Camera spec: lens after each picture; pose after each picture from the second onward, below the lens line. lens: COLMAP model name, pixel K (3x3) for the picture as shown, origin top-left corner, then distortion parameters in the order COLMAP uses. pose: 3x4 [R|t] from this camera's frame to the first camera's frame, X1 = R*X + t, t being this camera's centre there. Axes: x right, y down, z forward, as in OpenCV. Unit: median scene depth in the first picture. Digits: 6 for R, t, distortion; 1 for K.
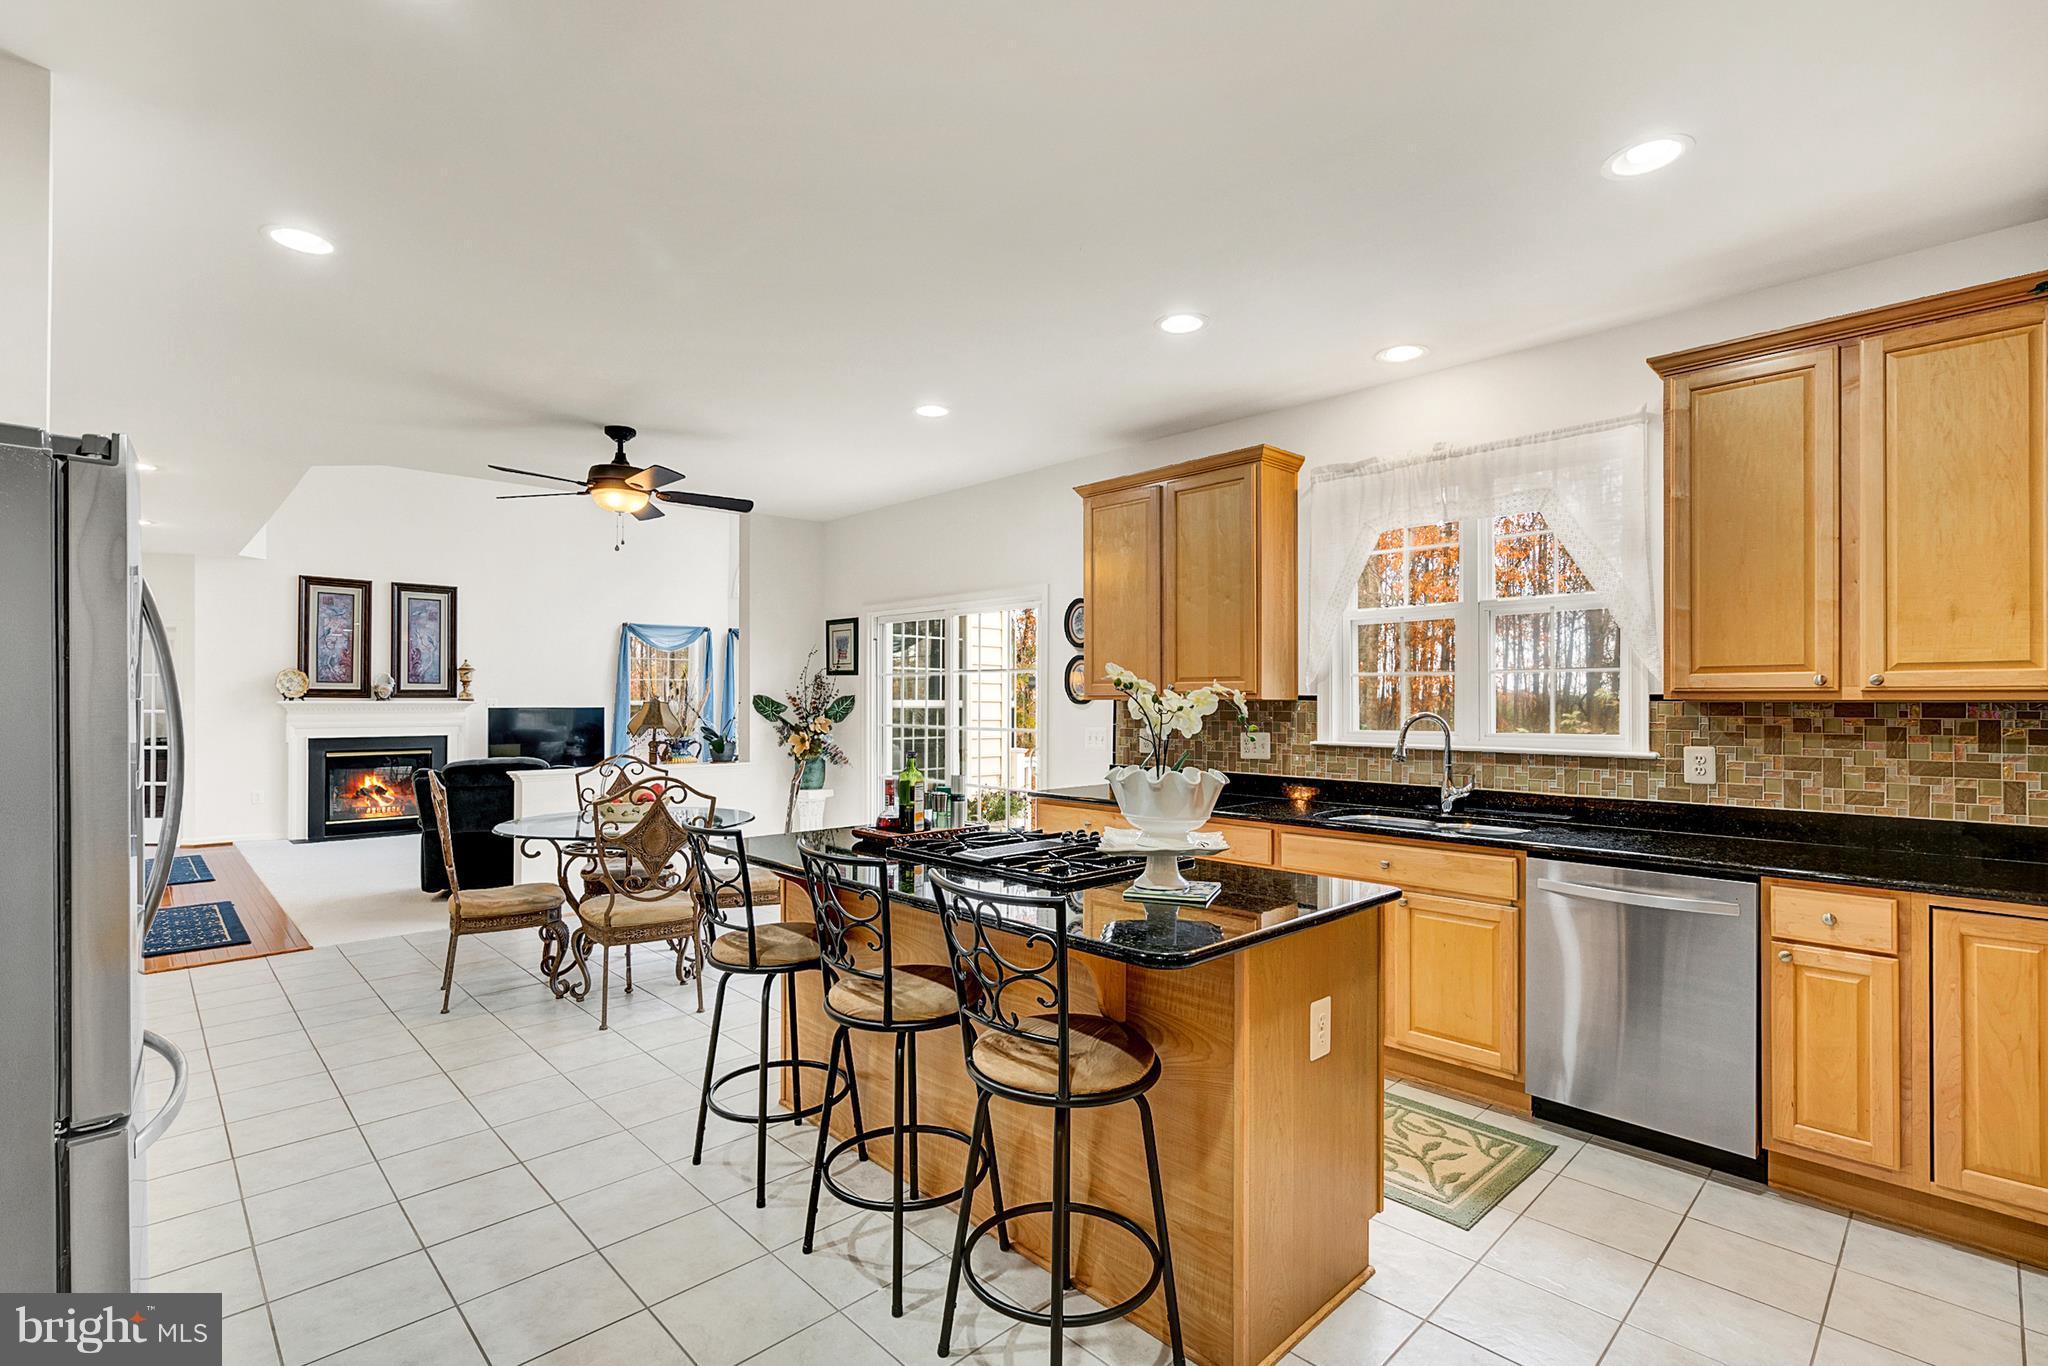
lens RADIAL K [[915.7, 0, 1025.9], [0, 915.7, 698.2], [0, 0, 1]] dist [-0.000414, 0.000039]
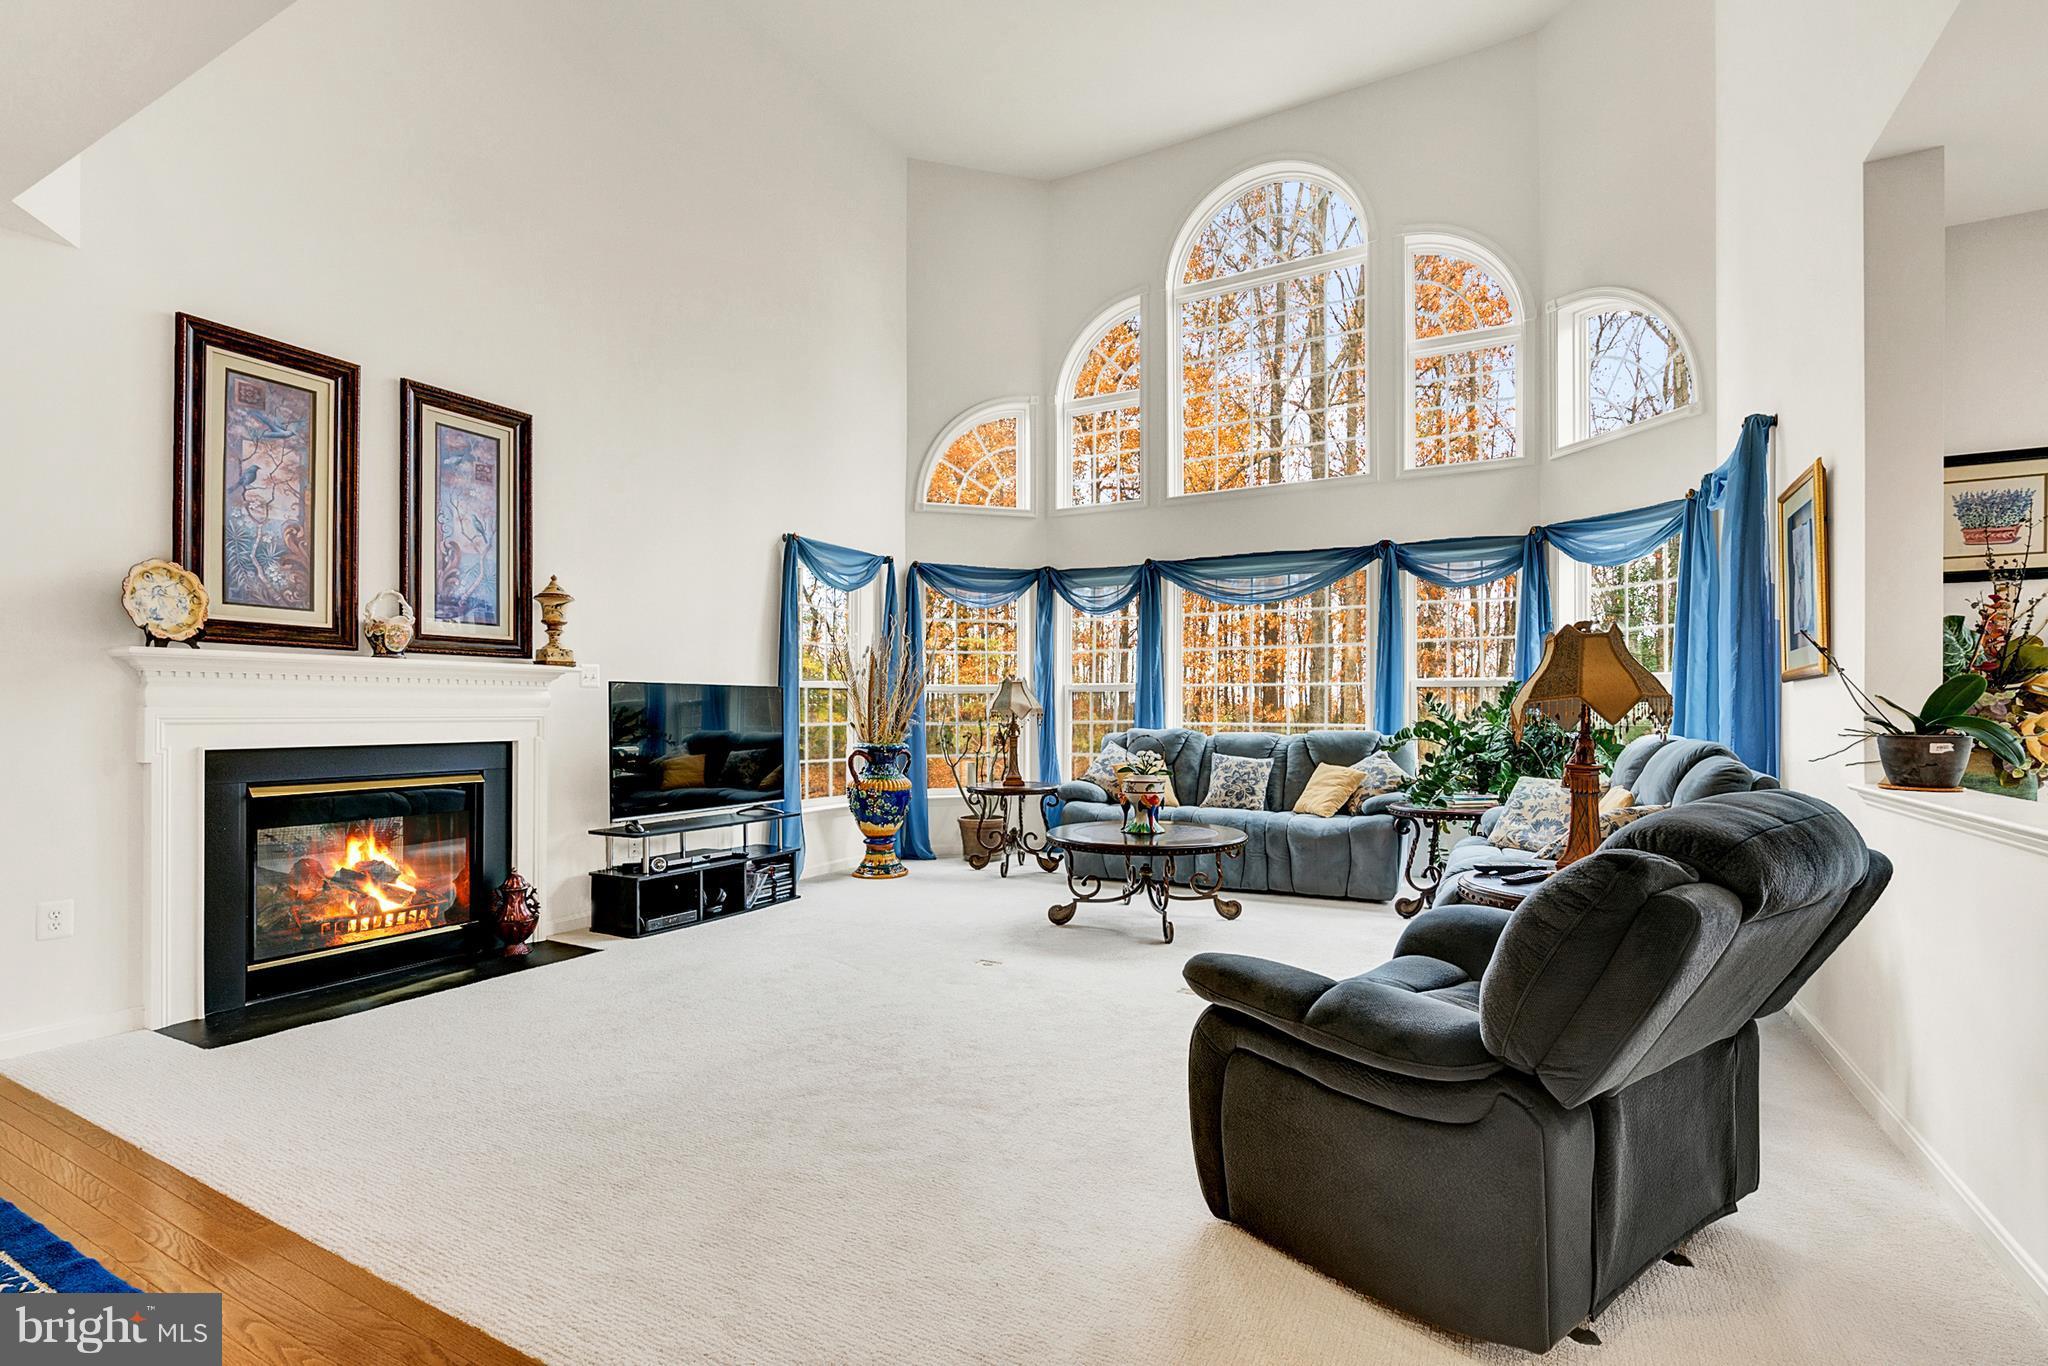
lens RADIAL K [[915.7, 0, 1051.6], [0, 915.7, 708.0], [0, 0, 1]] dist [-0.000414, 0.000039]
pose [[0.950810, -0.001315, 0.309771, -0.547327], [0.000744, 0.999998, 0.001961, 0.025245], [-0.309772, -0.001635, 0.950809, 0.512907]]
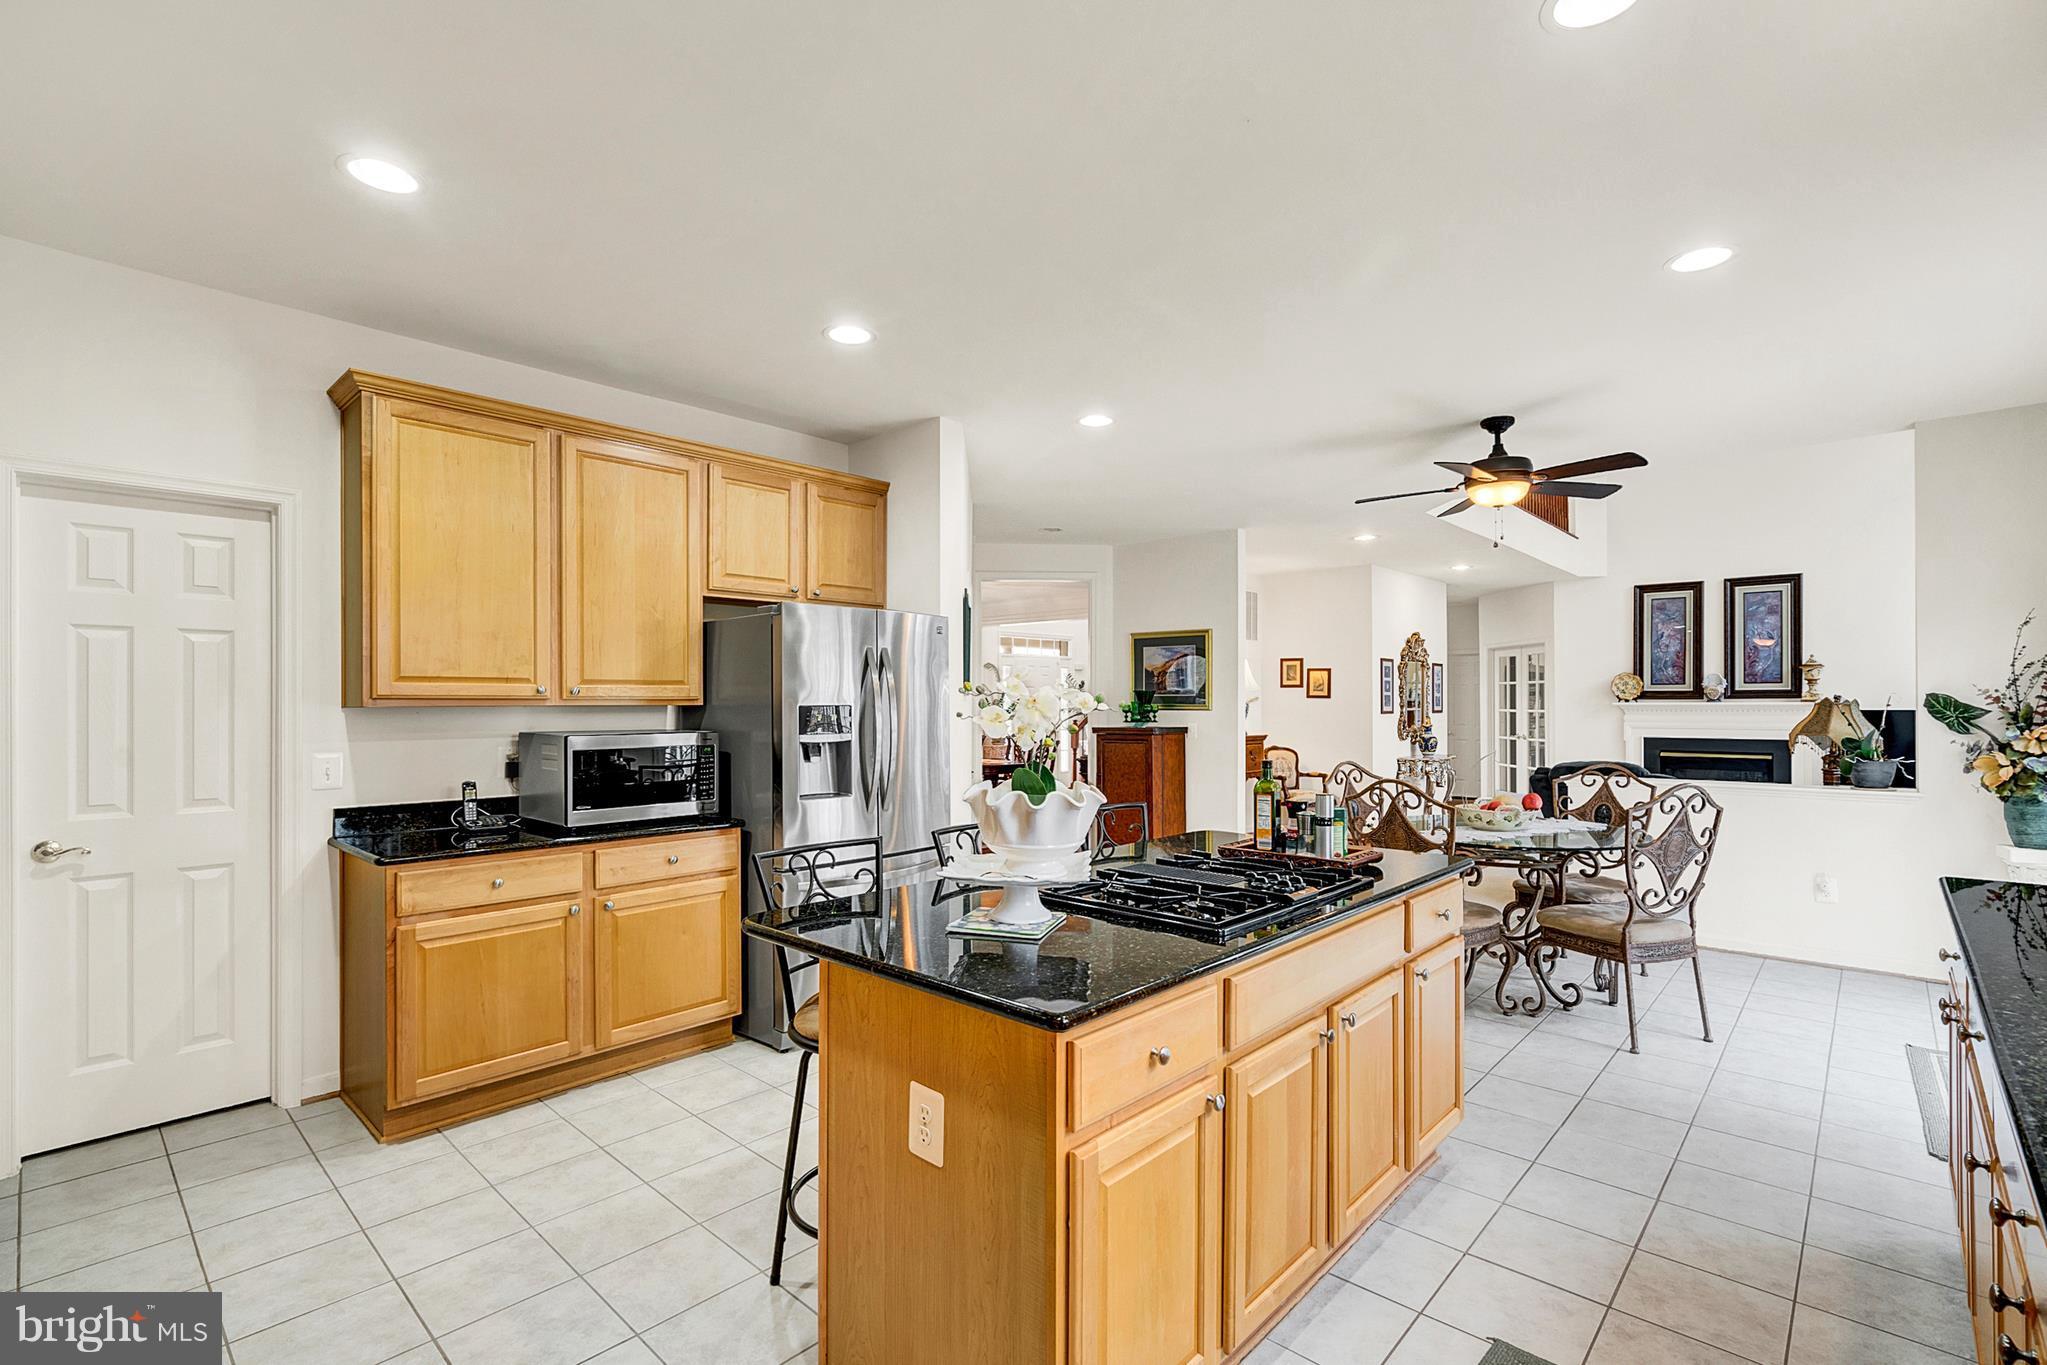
lens RADIAL K [[915.2, 0, 1027.0], [0, 915.2, 695.0], [0, 0, 1]] dist [-0.000414, 0.000039]
pose [[0.059019, -0.009489, -0.998212, 0.227650], [0.005136, 0.999944, -0.009202, 0.000315], [0.998244, -0.004584, 0.059064, 0.213461]]
